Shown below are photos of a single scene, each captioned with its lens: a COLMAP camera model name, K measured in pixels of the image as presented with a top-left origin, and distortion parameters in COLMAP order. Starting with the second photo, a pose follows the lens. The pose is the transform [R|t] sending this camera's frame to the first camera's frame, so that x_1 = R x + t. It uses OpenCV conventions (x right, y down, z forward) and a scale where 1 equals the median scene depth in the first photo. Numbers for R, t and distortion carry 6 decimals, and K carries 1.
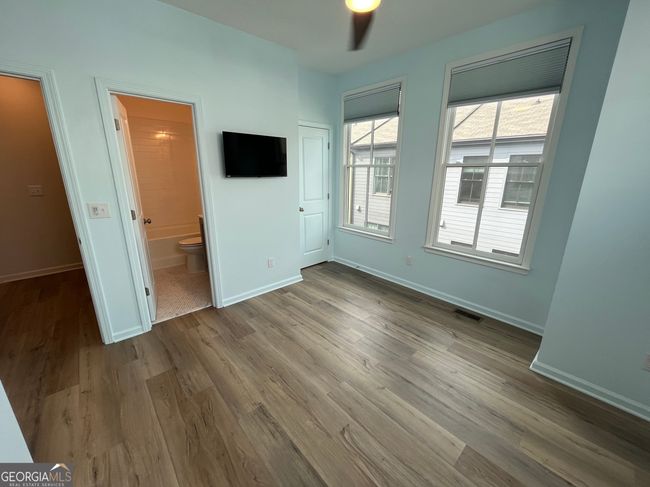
lens RADIAL K [[263.2, 0, 325.8], [0, 263.2, 242.1], [0, 0, 1]] dist [-0.000460, -0.000350]
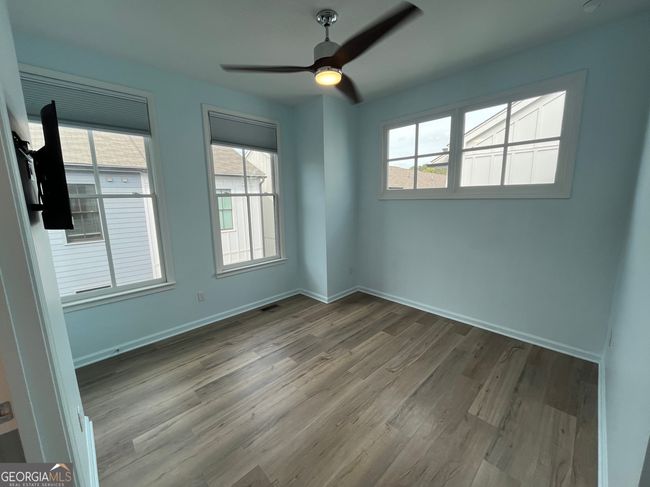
lens RADIAL K [[263.2, 0, 325.8], [0, 263.2, 242.1], [0, 0, 1]] dist [-0.000460, -0.000350]
pose [[-0.035213, -0.177915, 0.983416, -0.680104], [0.278408, 0.943325, 0.180631, -0.183609], [-0.959817, 0.280151, 0.016315, 0.615651]]
